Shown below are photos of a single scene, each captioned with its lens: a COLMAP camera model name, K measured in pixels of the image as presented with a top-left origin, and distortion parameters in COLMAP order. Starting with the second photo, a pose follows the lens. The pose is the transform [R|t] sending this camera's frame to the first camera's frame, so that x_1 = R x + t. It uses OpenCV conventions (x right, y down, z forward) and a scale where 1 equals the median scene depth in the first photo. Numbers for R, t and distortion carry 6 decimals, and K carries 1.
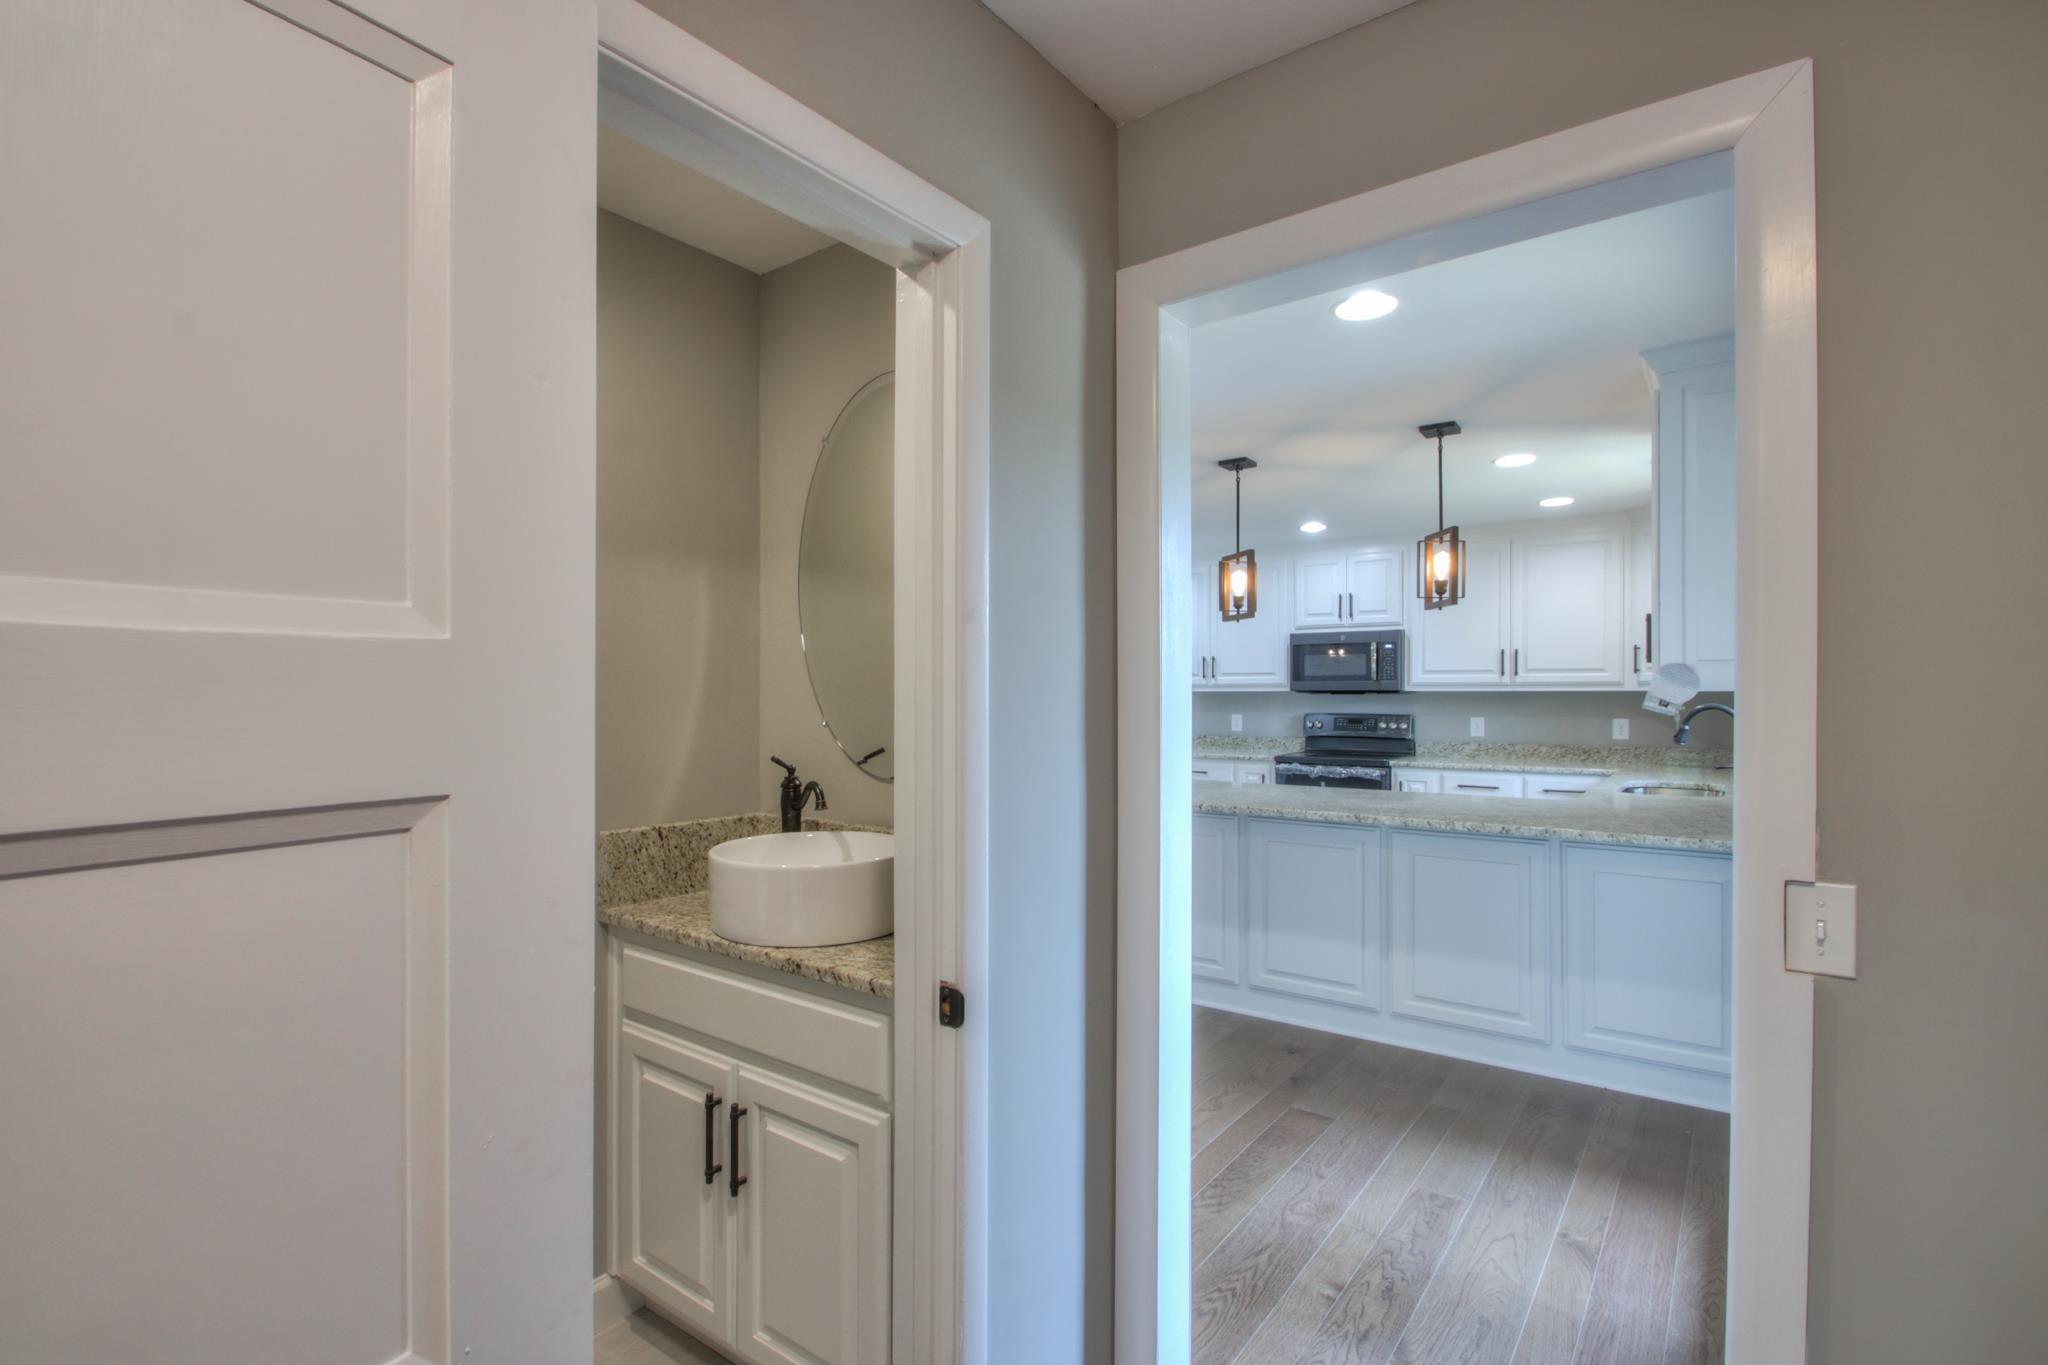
lens RADIAL K [[972.3, 0, 993.3], [0, 972.3, 684.7], [0, 0, 1]] dist [0.004505, -0.010088]
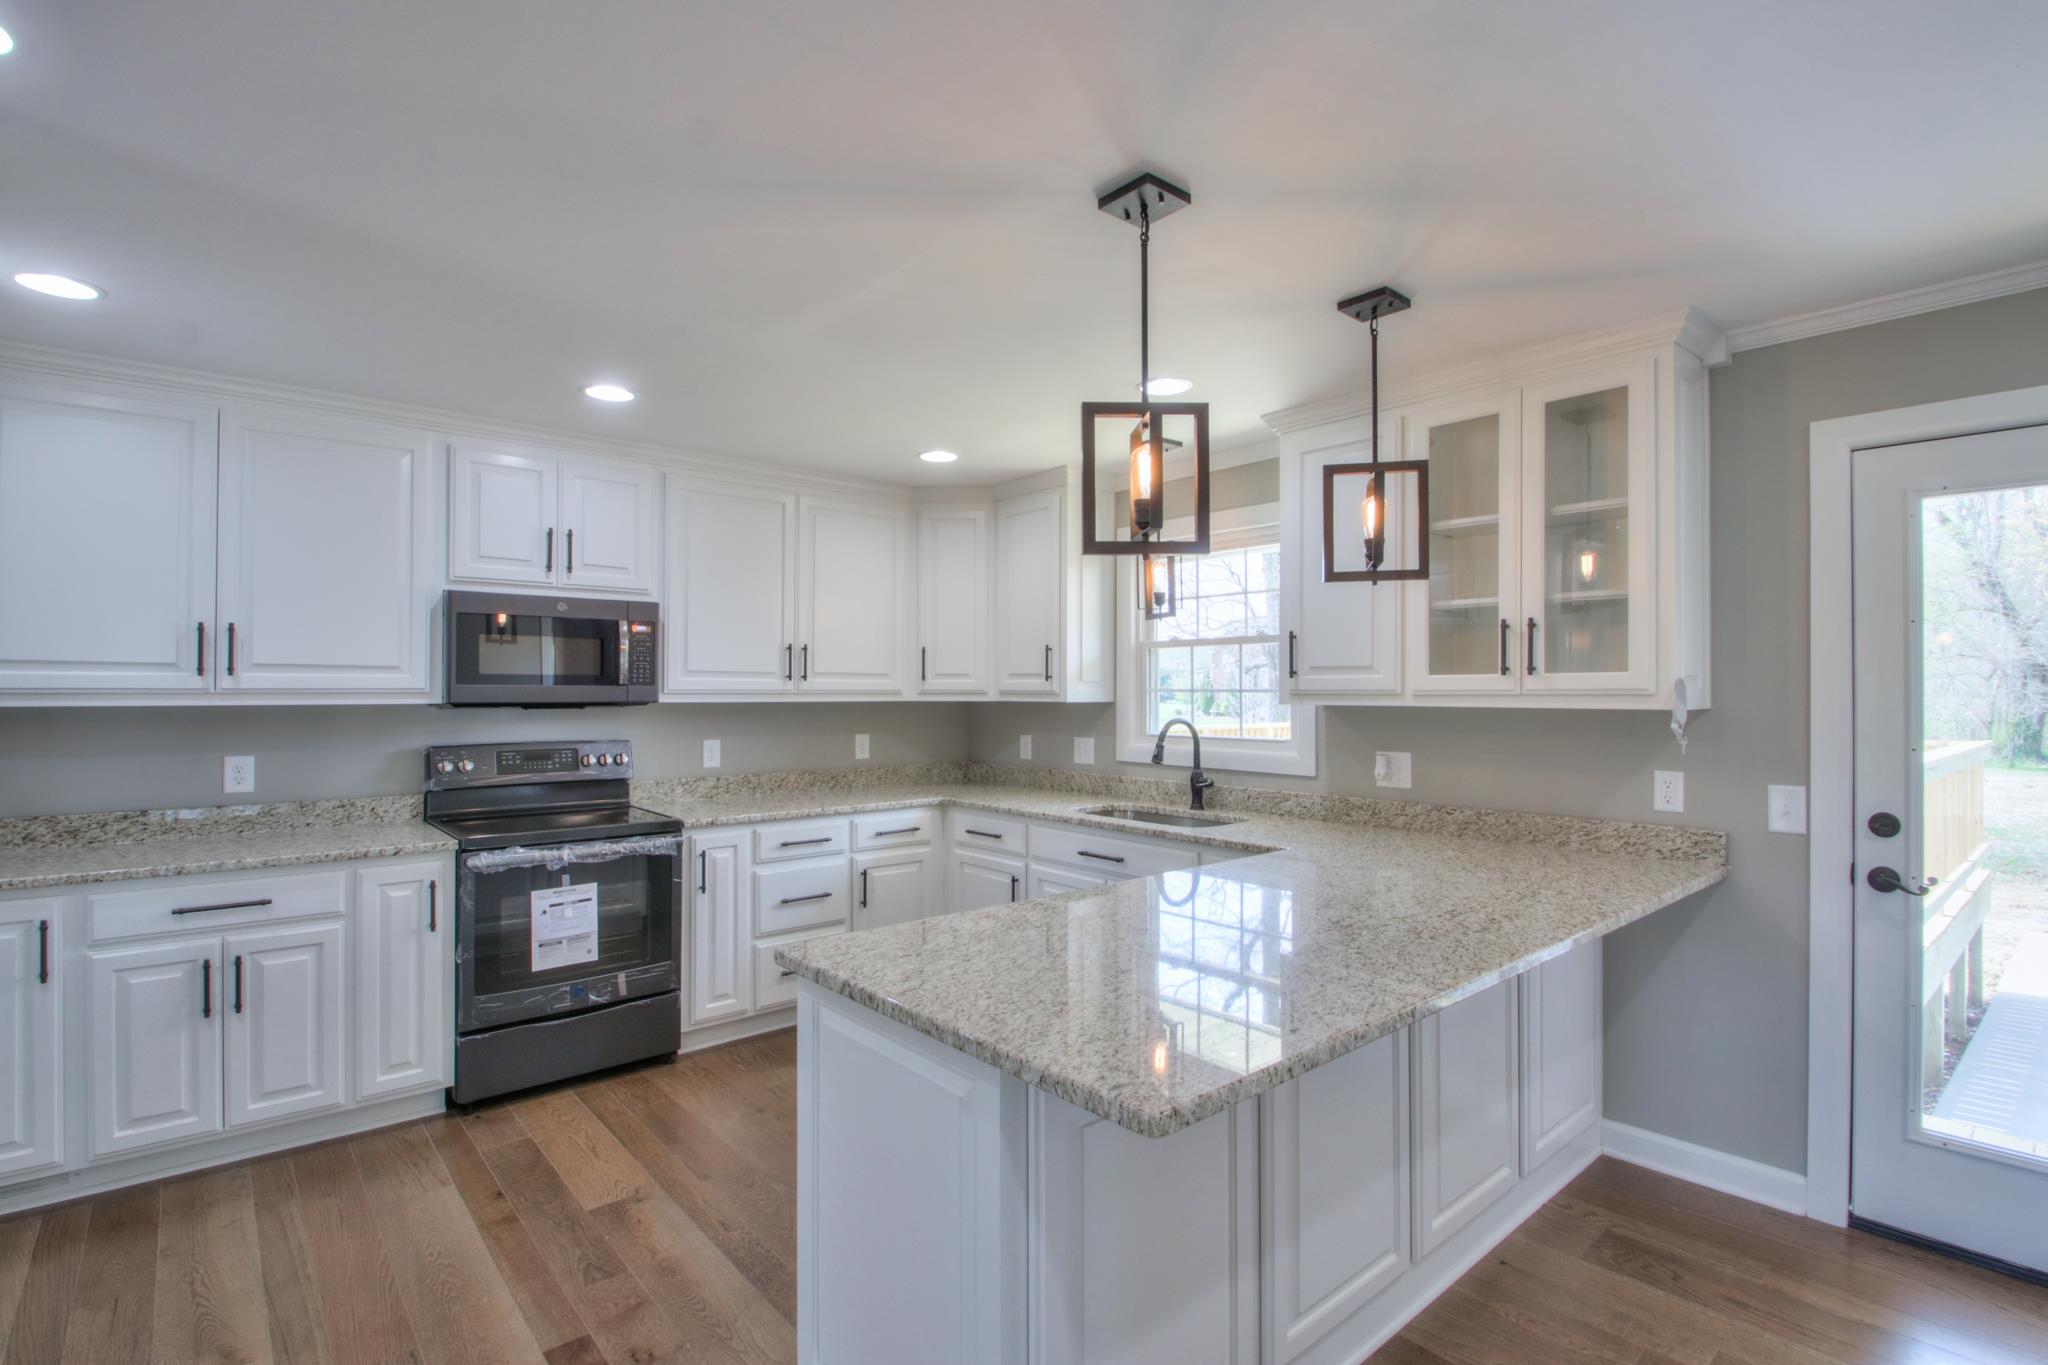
lens RADIAL K [[972.3, 0, 993.3], [0, 972.3, 684.7], [0, 0, 1]] dist [0.004505, -0.010088]
pose [[0.210463, 0.009534, 0.977555, -0.134764], [-0.005997, 0.999946, -0.008462, -0.000870], [-0.977583, -0.004082, 0.210509, 0.658743]]
